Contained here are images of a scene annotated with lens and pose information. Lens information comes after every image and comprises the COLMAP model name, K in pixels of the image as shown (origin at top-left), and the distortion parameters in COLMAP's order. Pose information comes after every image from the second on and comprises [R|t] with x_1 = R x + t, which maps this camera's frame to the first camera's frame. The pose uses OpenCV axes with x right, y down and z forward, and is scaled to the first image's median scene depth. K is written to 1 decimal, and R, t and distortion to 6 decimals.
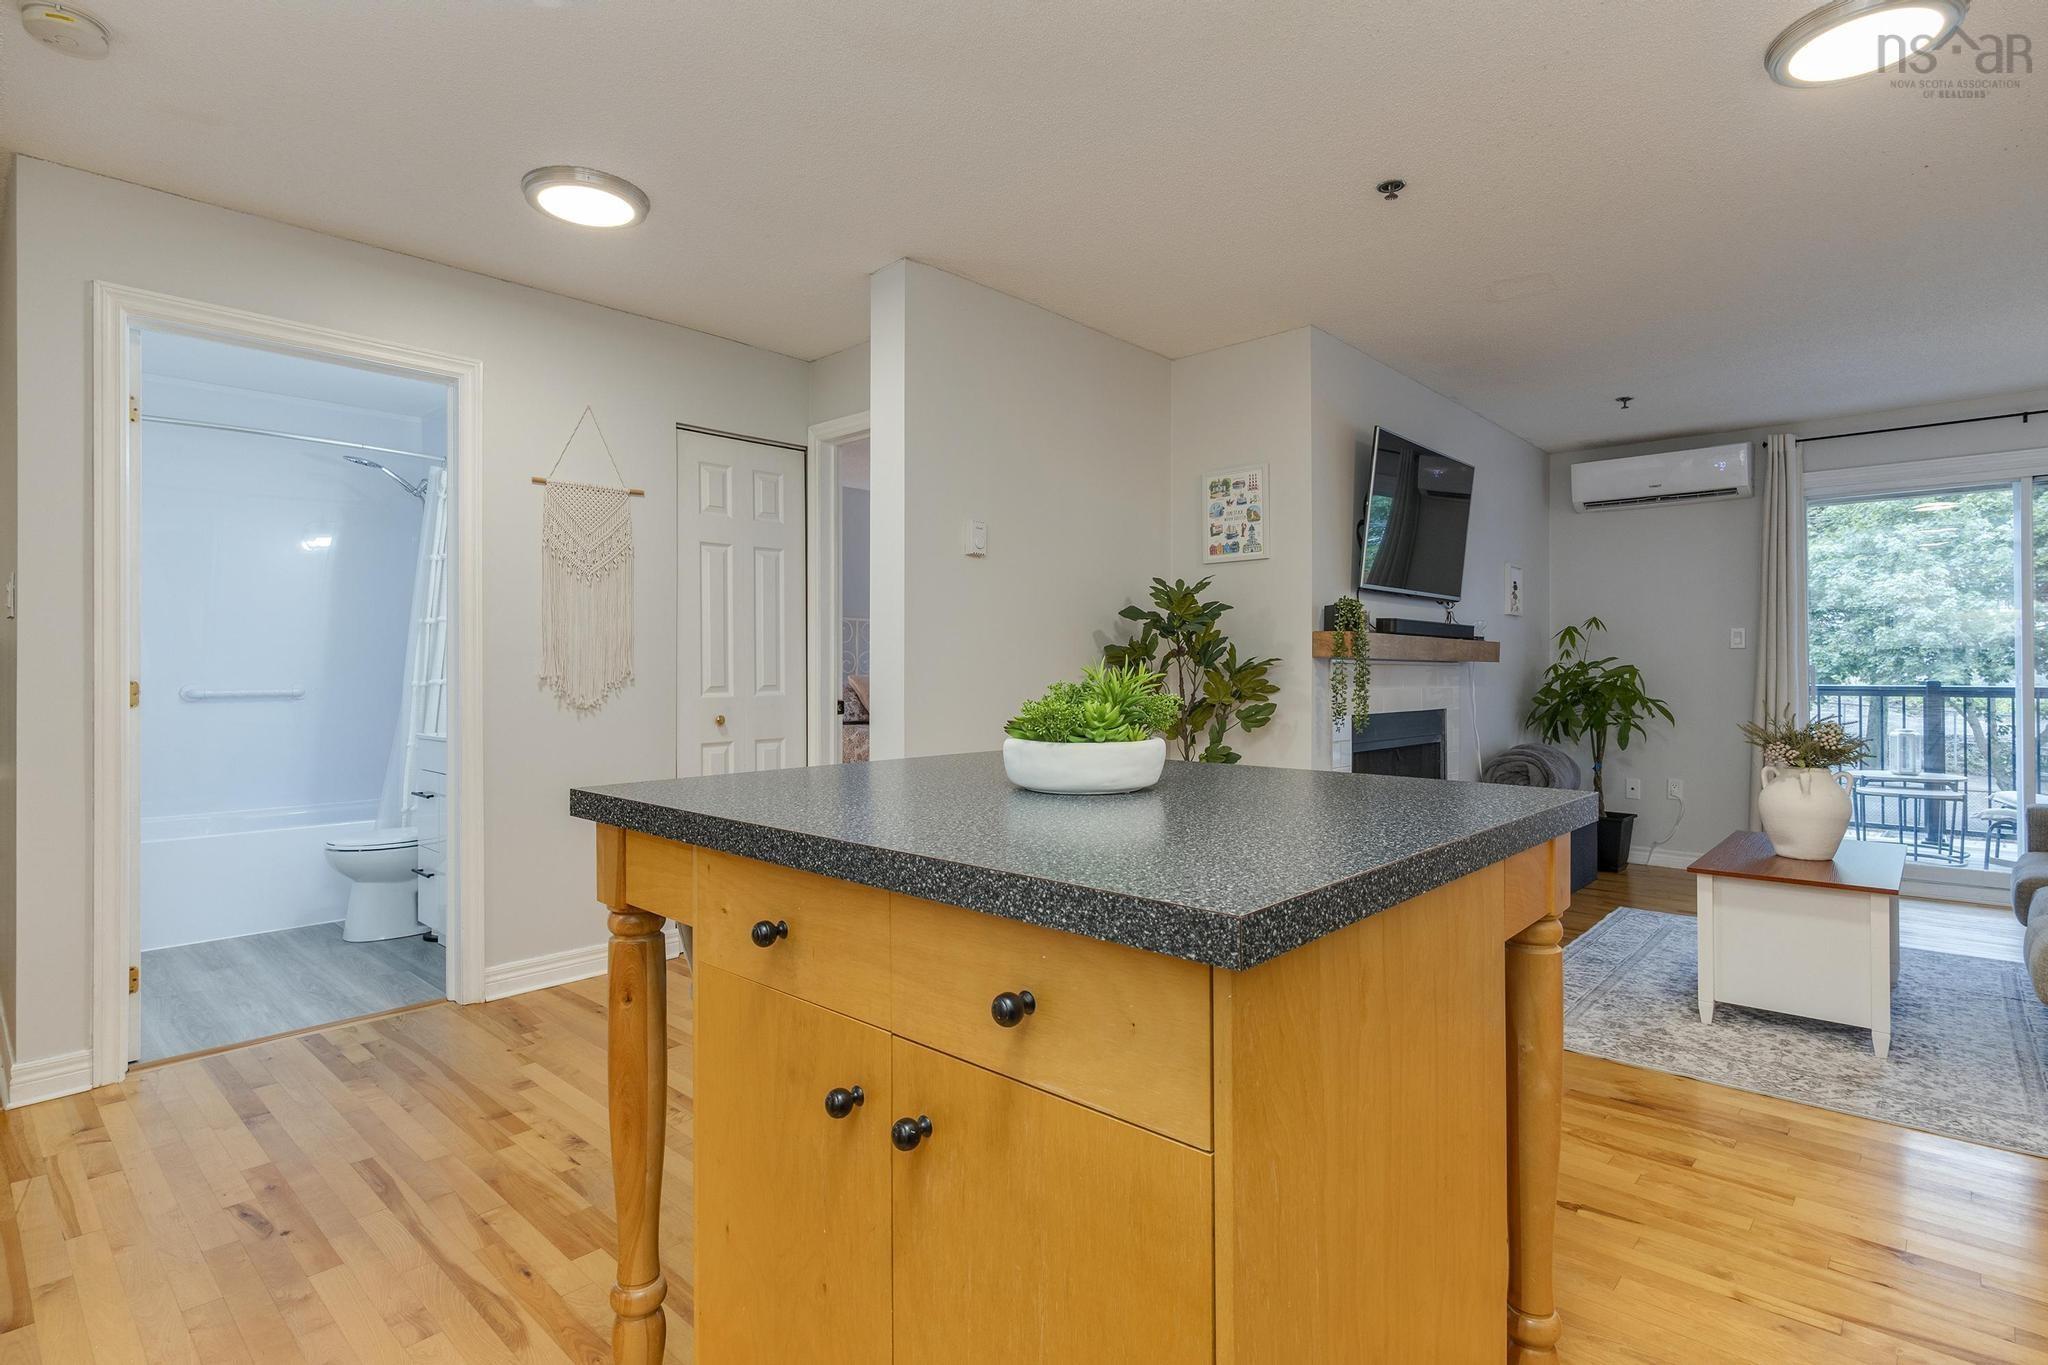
lens RADIAL K [[1013.1, 0, 1029.4], [0, 1013.1, 669.0], [0, 0, 1]] dist [-0.005582, 0.005150]
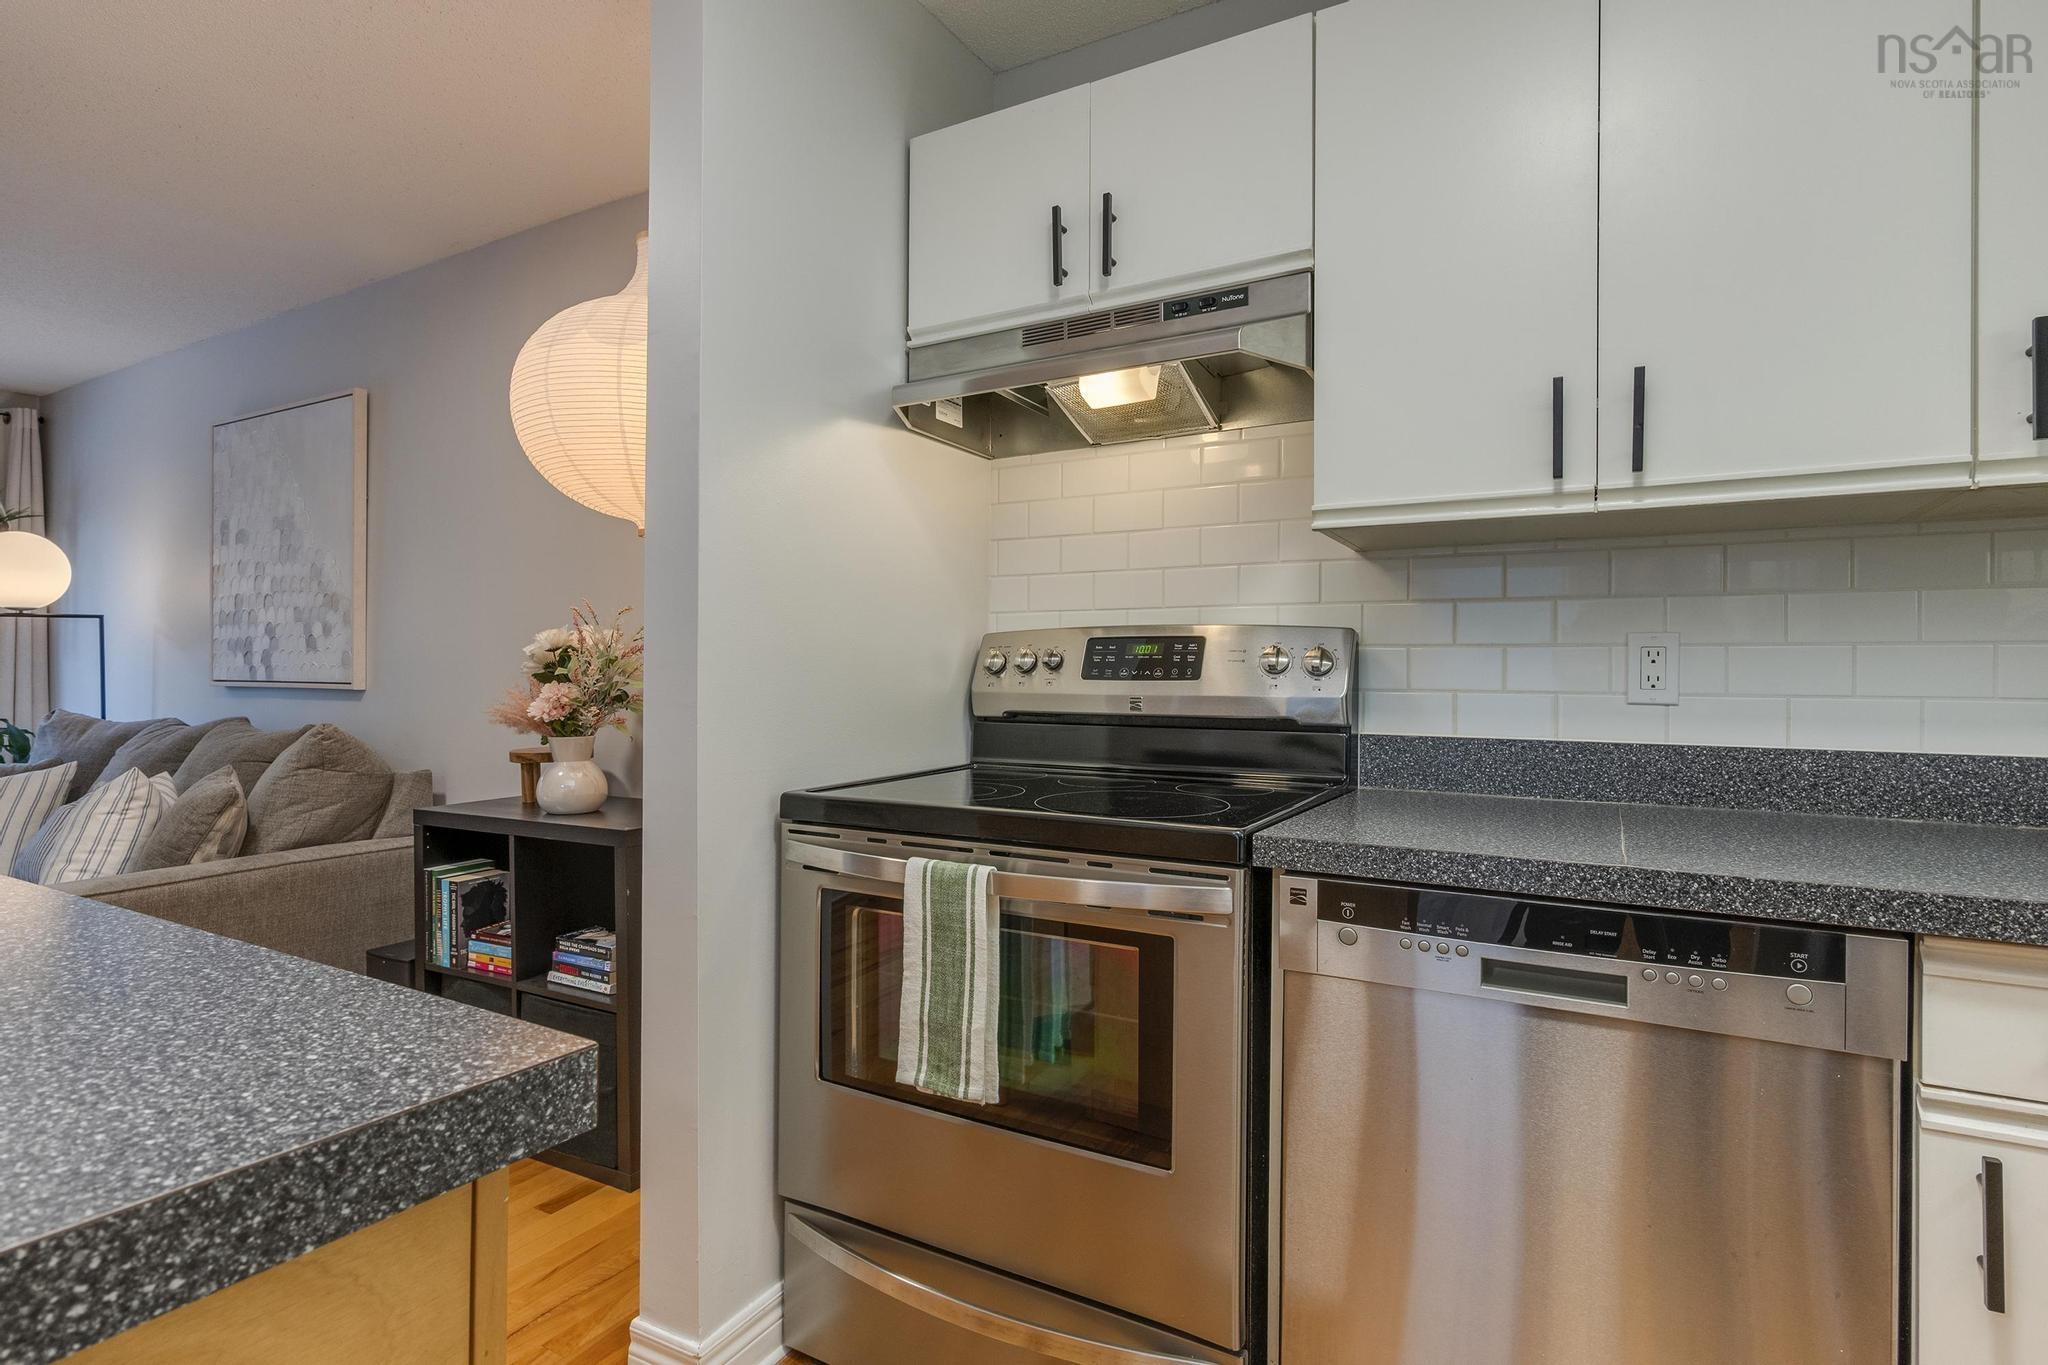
lens RADIAL K [[1013.1, 0, 1021.5], [0, 1013.1, 683.5], [0, 0, 1]] dist [-0.005582, 0.005150]
pose [[-0.225660, -0.002364, 0.974203, -0.085968], [-0.006854, 0.999976, 0.000839, 0.001035], [-0.974182, -0.006487, -0.225671, 0.150933]]
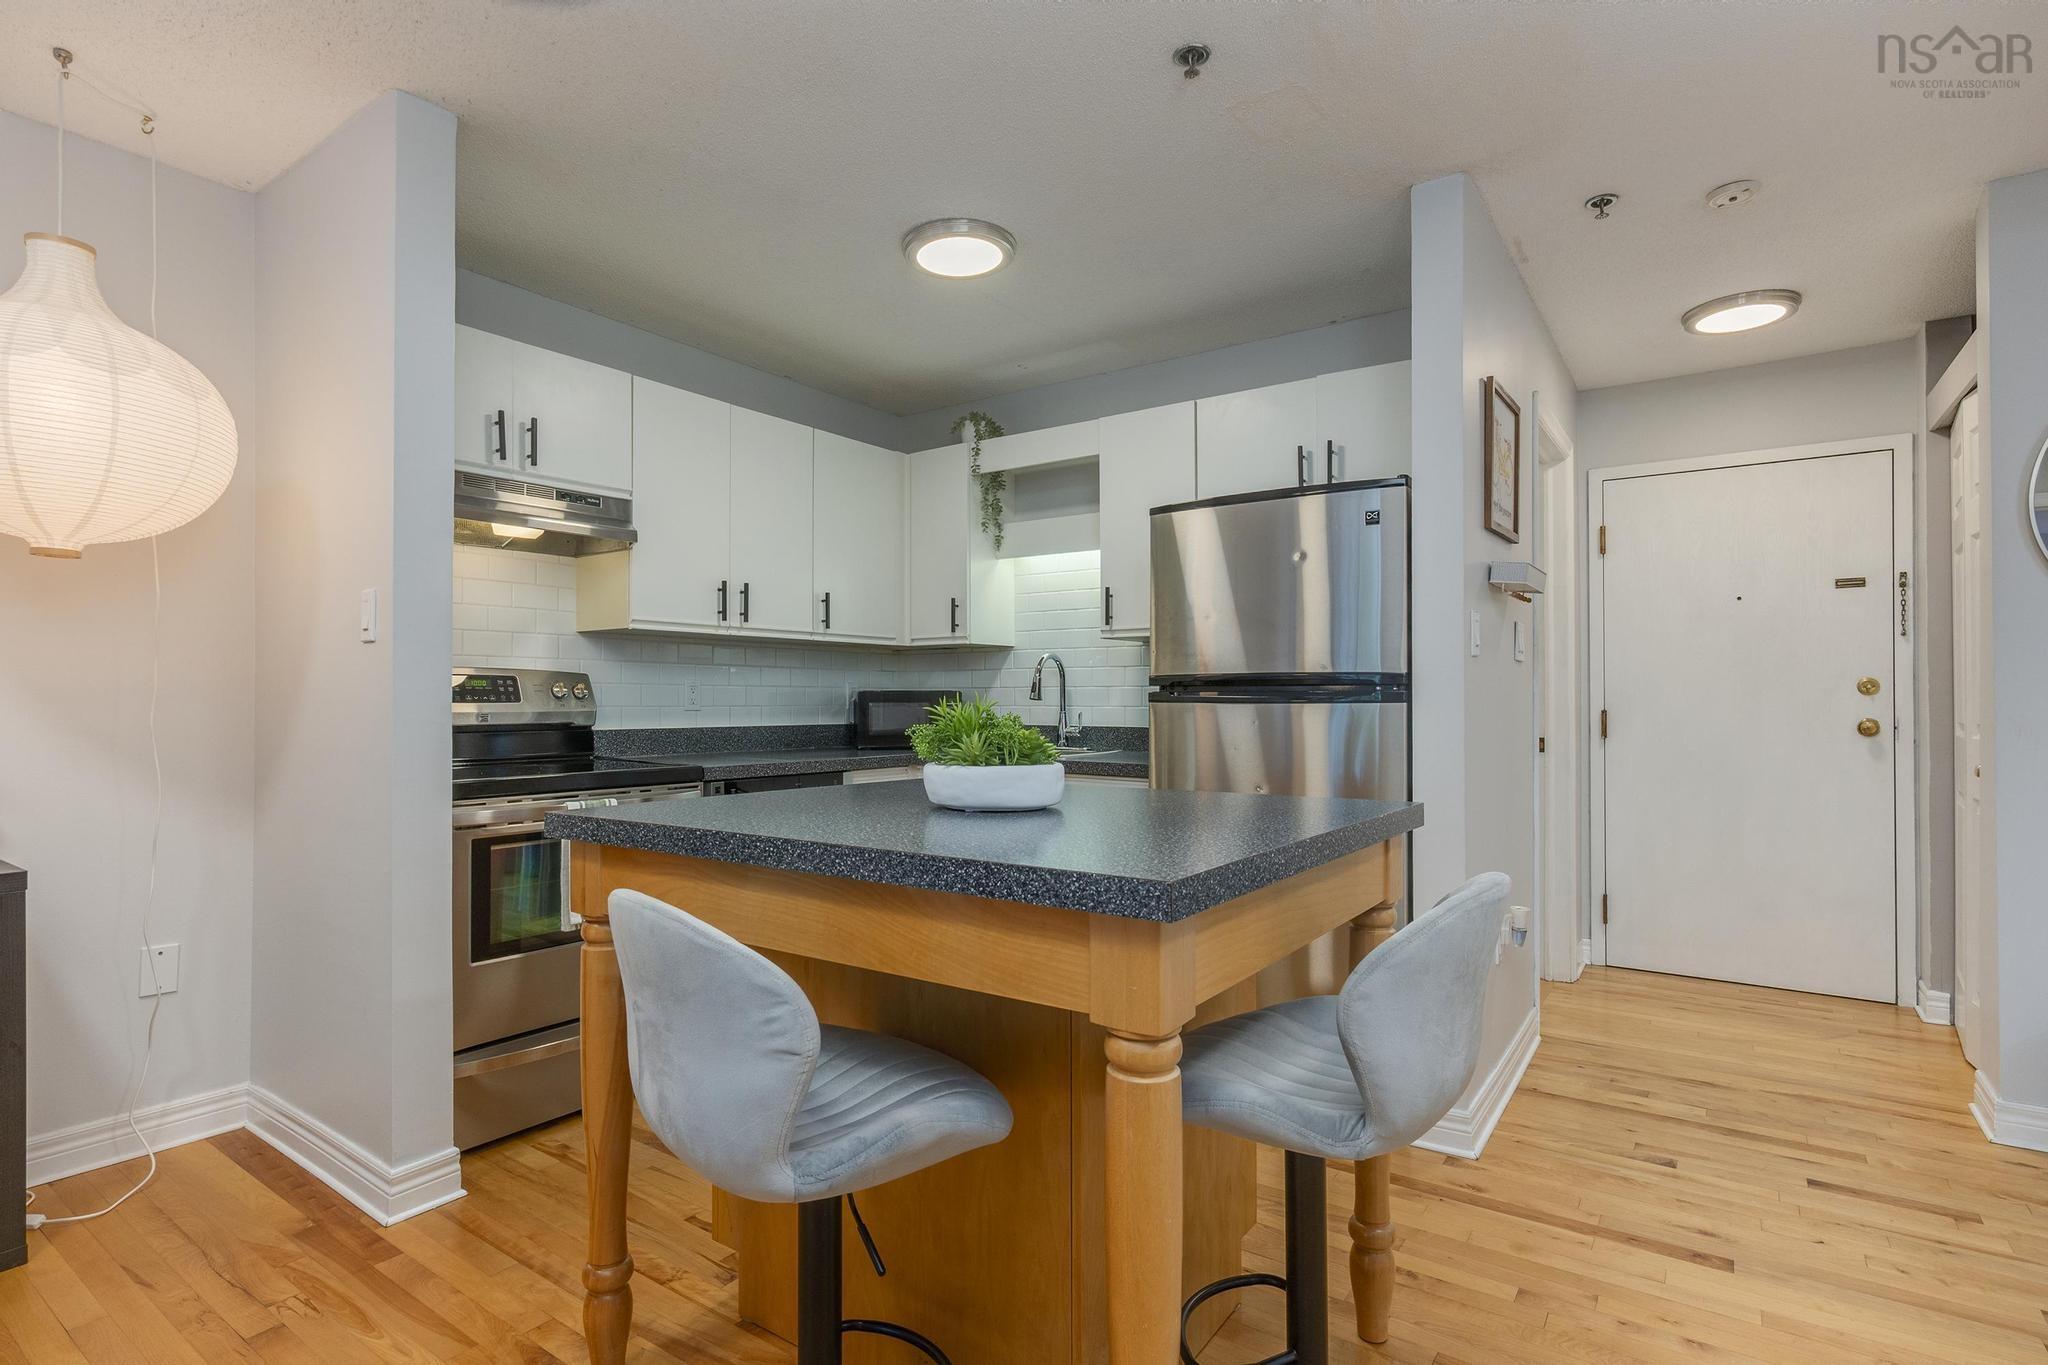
lens RADIAL K [[1013.1, 0, 1028.0], [0, 1013.1, 703.0], [0, 0, 1]] dist [-0.005582, 0.005150]
pose [[-0.990967, 0.003323, -0.134065, 0.065440], [0.003026, 0.999992, 0.002418, -0.000778], [0.134072, 0.001990, -0.990970, 0.782645]]
